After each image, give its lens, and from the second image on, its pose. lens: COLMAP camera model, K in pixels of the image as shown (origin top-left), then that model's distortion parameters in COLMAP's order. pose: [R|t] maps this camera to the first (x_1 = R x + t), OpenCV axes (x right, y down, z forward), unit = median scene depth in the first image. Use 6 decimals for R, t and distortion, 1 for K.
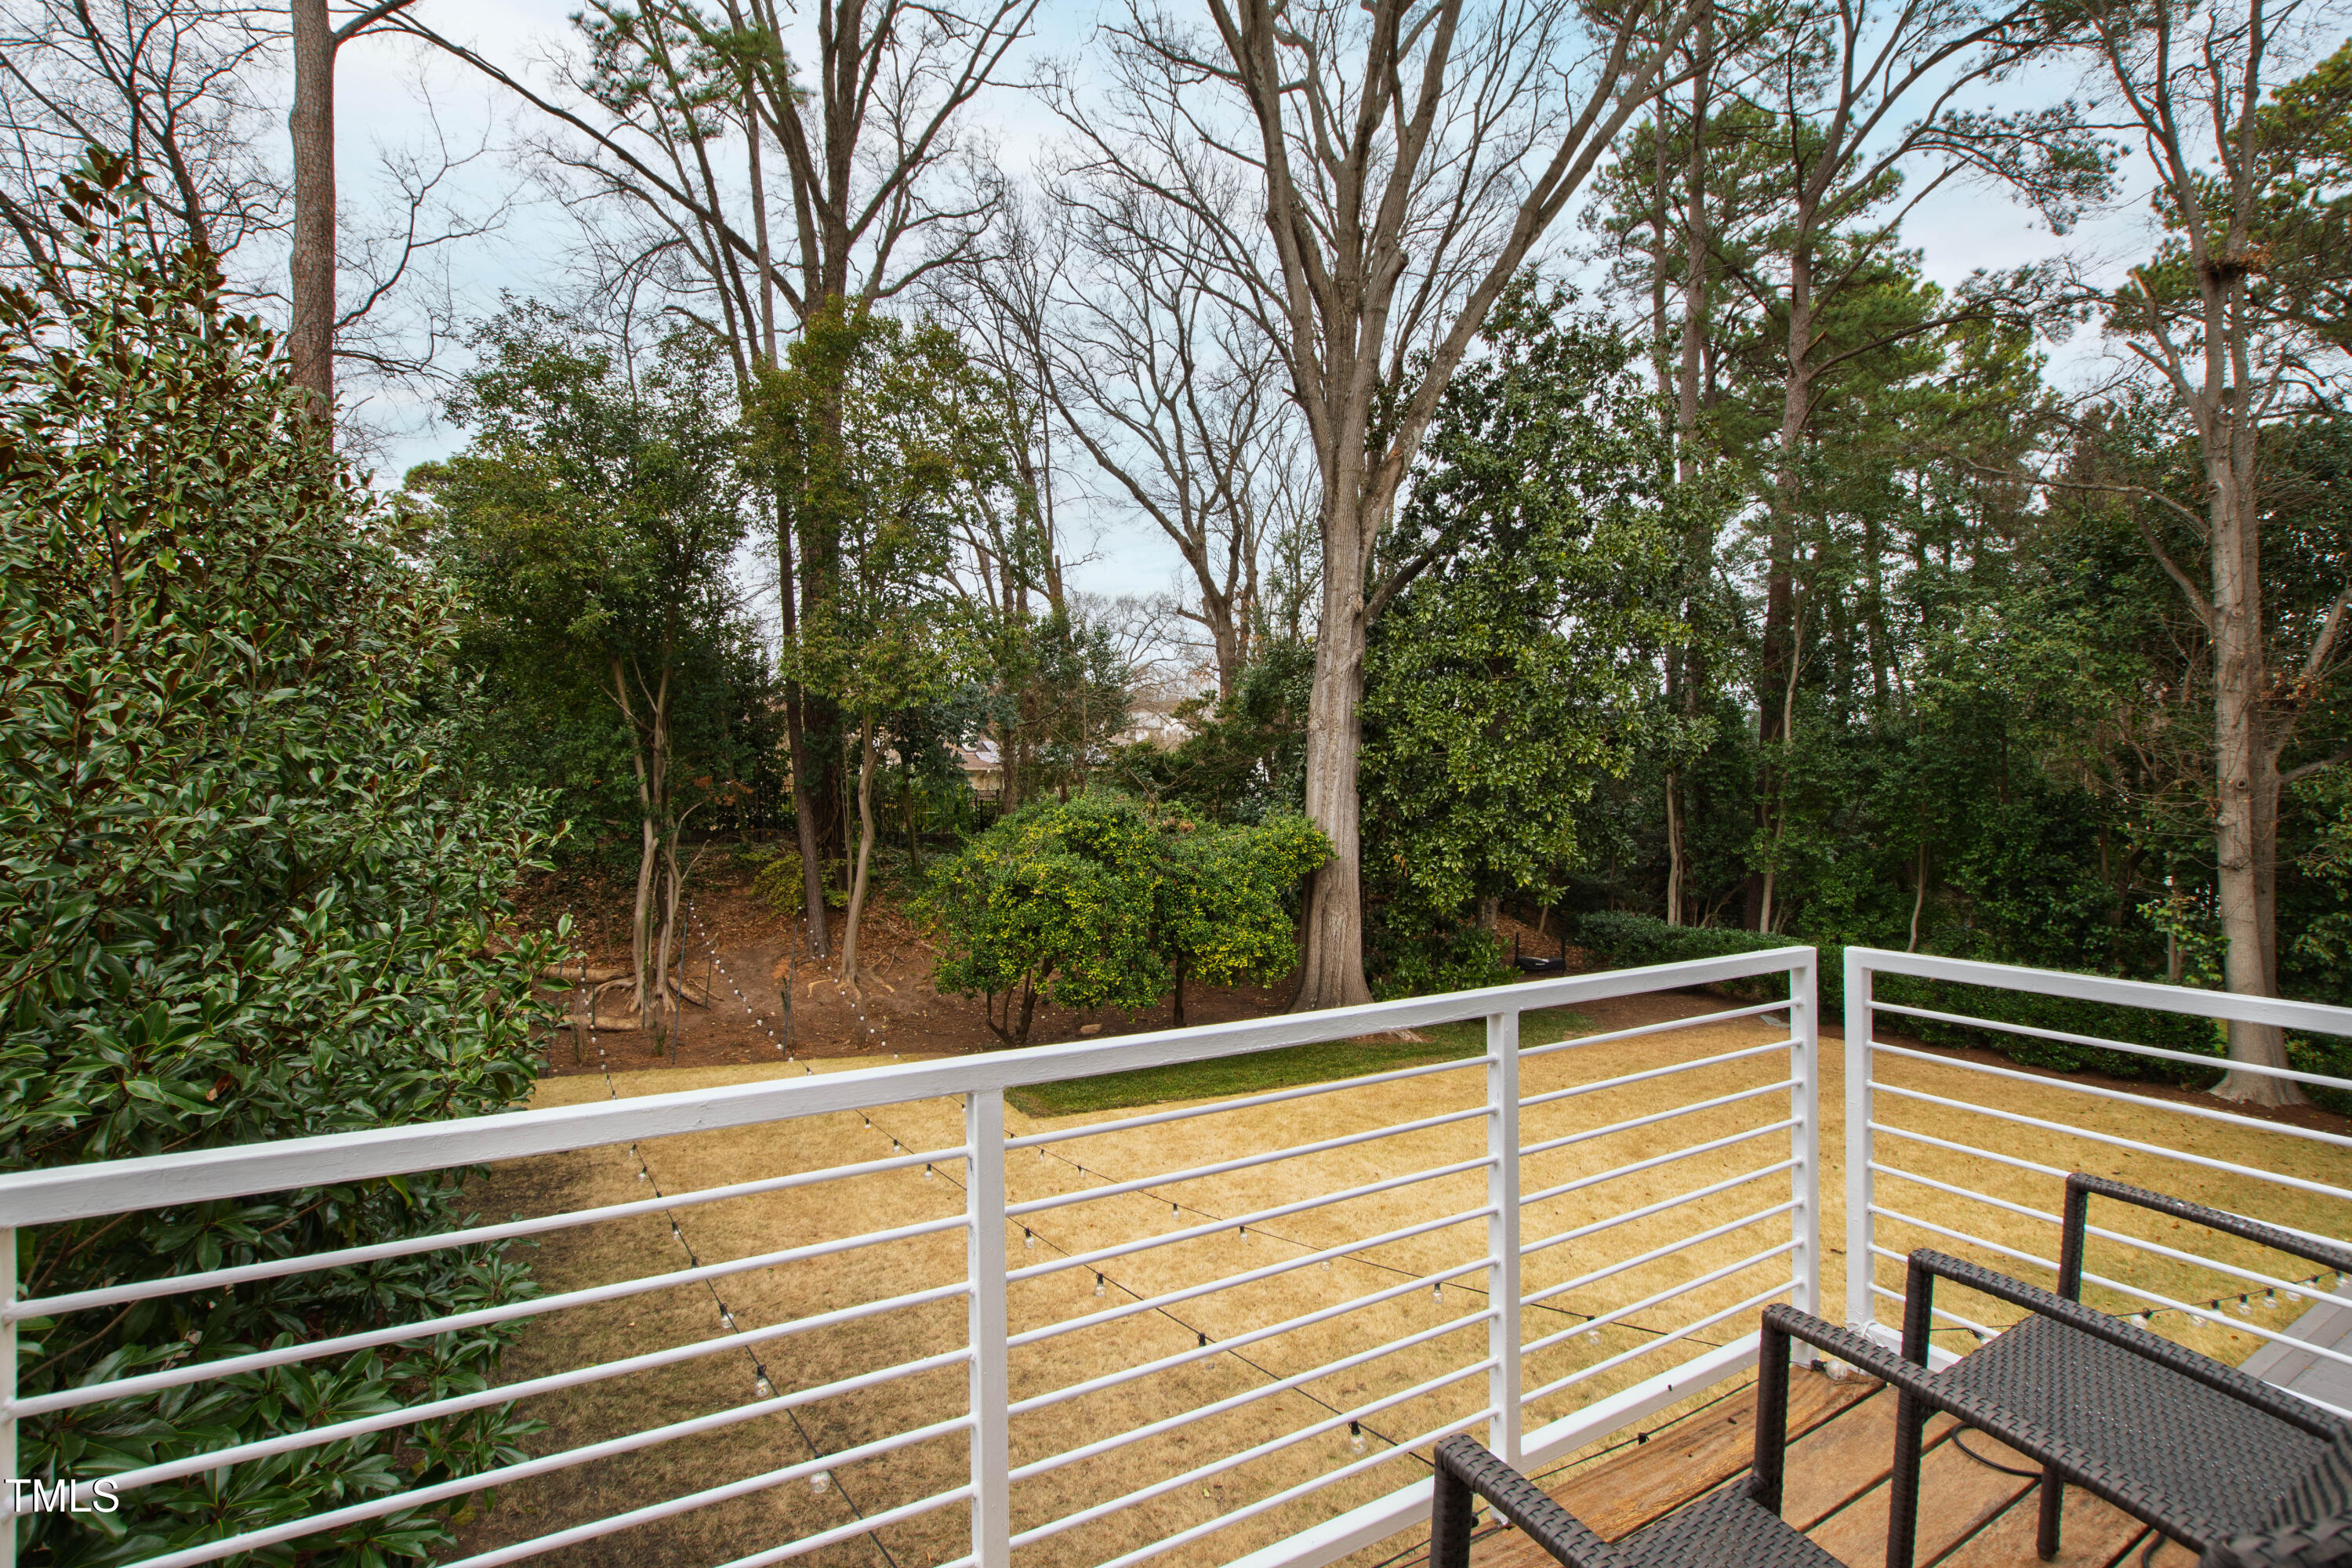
lens RADIAL K [[1022.3, 0, 1176.1], [0, 1022.3, 781.8], [0, 0, 1]] dist [-0.022412, 0.001707]
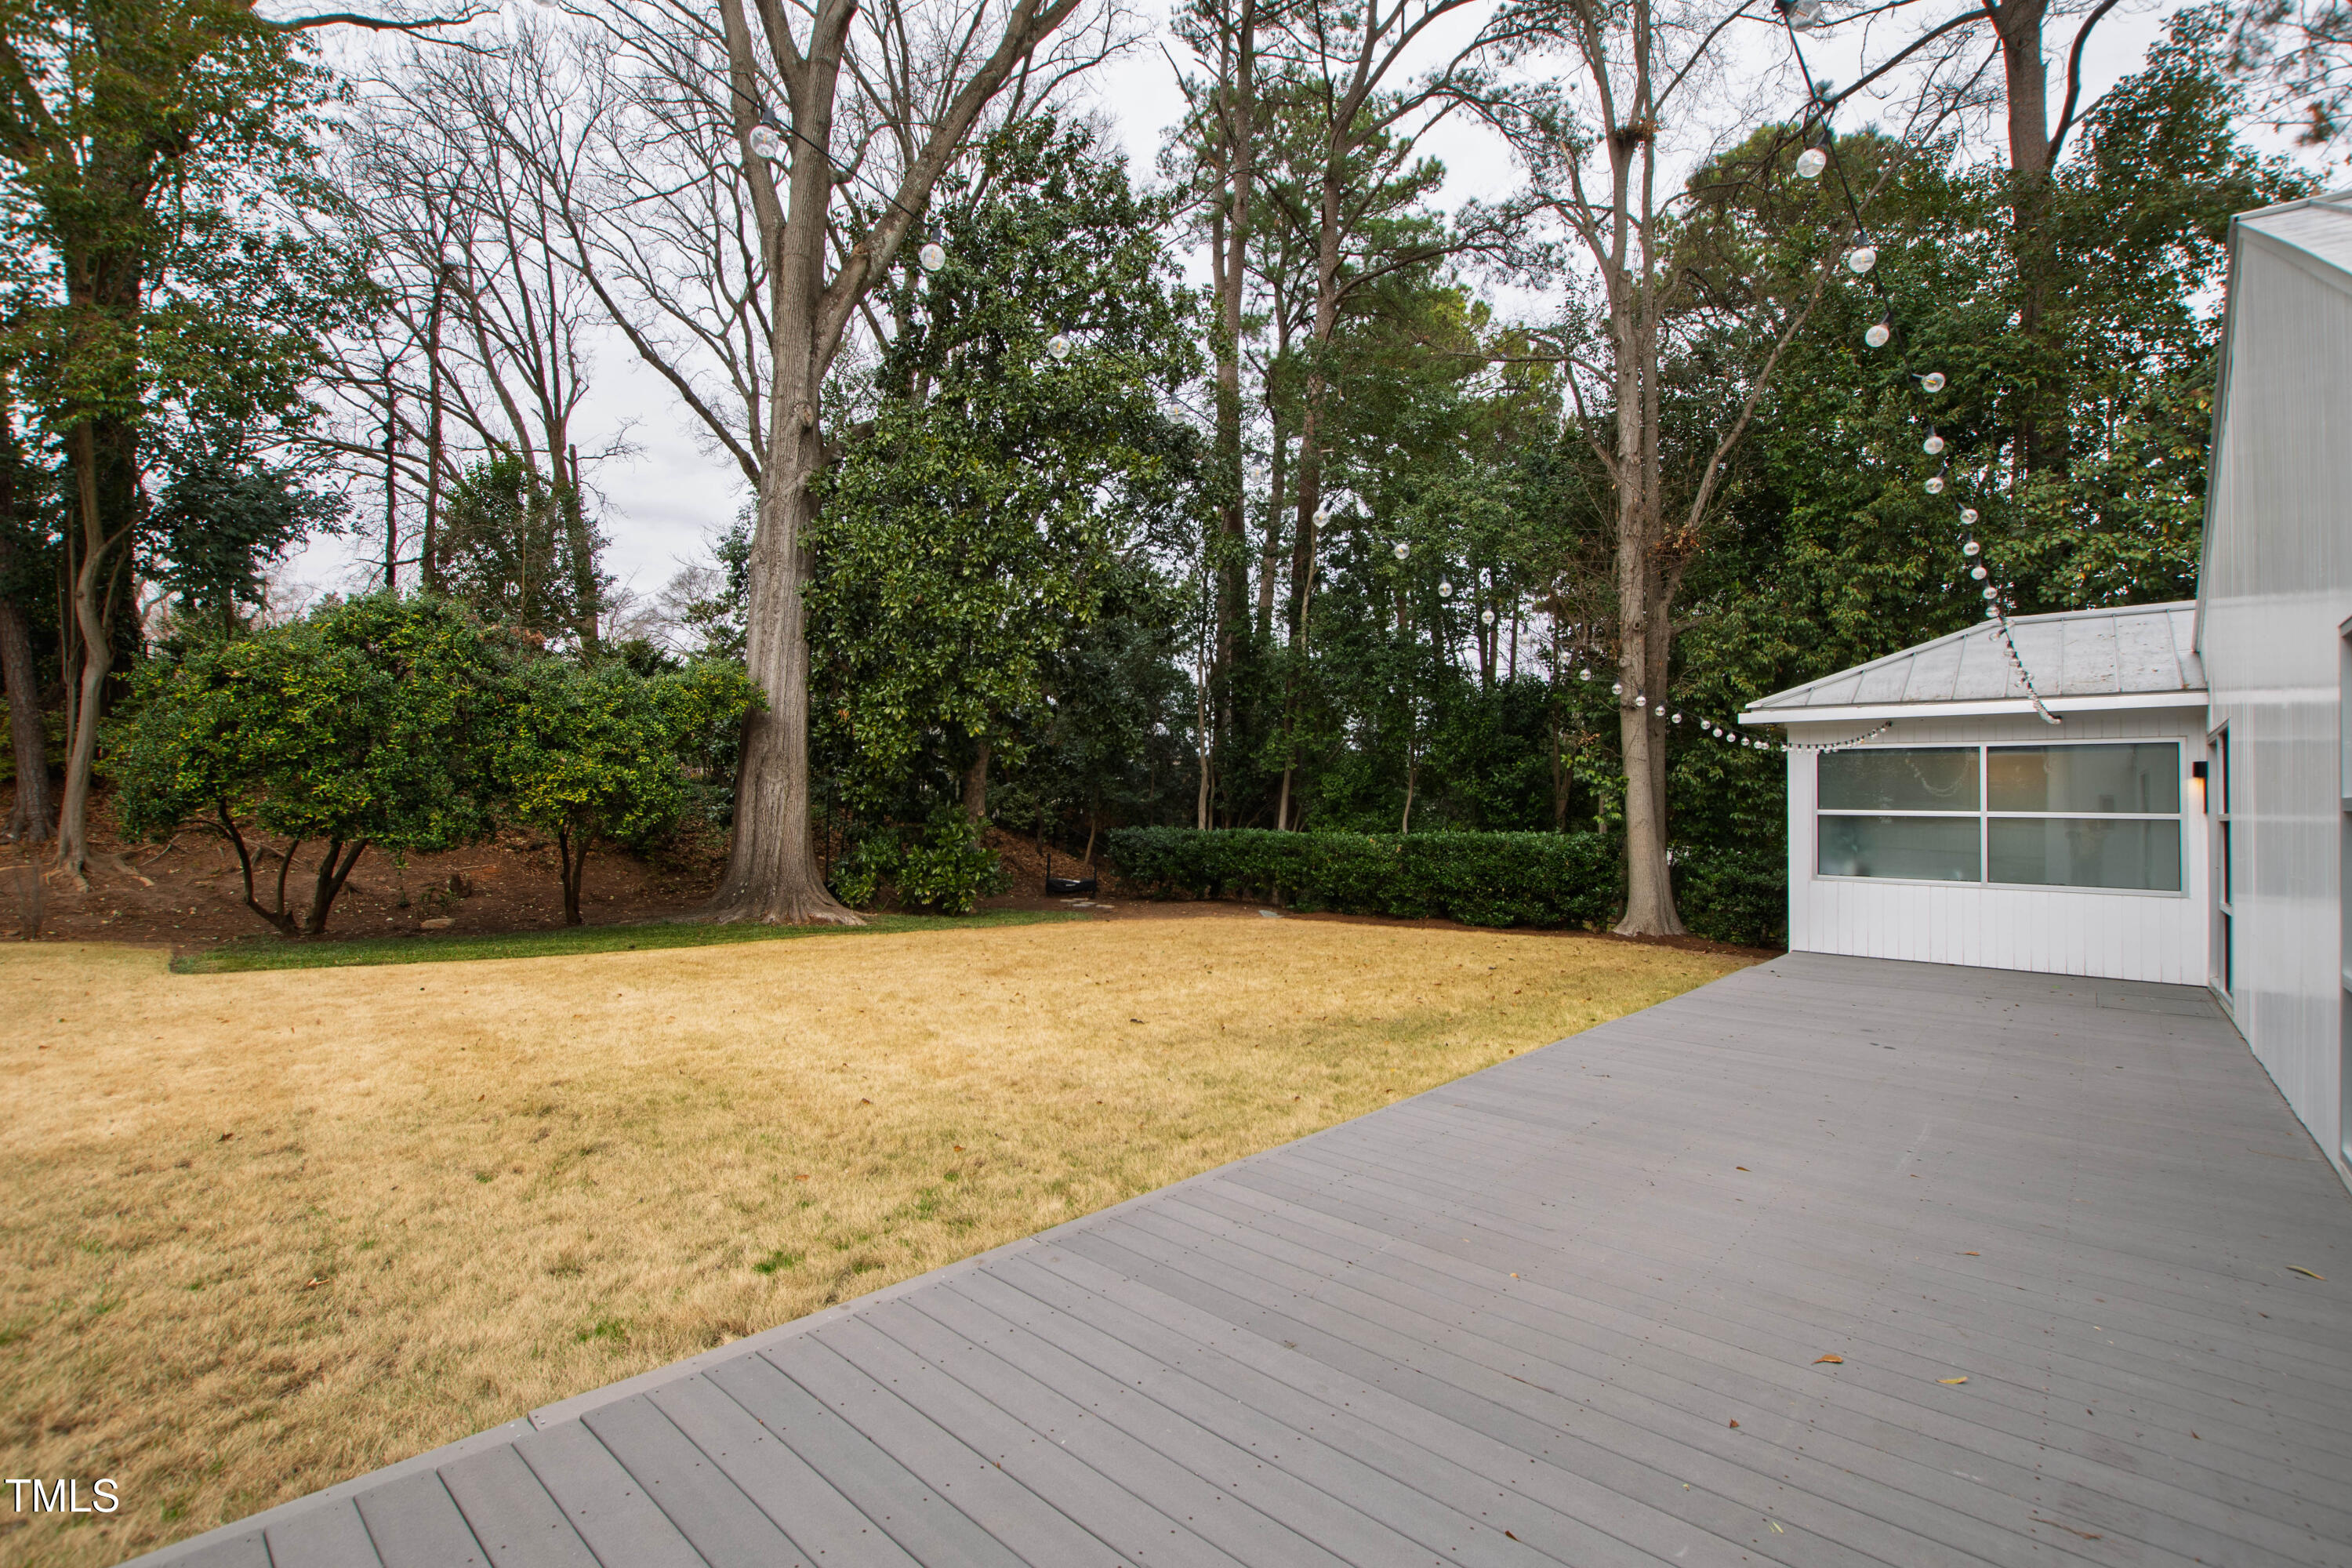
lens RADIAL K [[1022.3, 0, 1157.0], [0, 1022.3, 792.4], [0, 0, 1]] dist [-0.022412, 0.001707]
pose [[0.954780, 0.021070, 0.296565, 0.168916], [-0.016971, 0.999722, -0.016389, 0.118538], [-0.296827, 0.010615, 0.954872, 0.086766]]
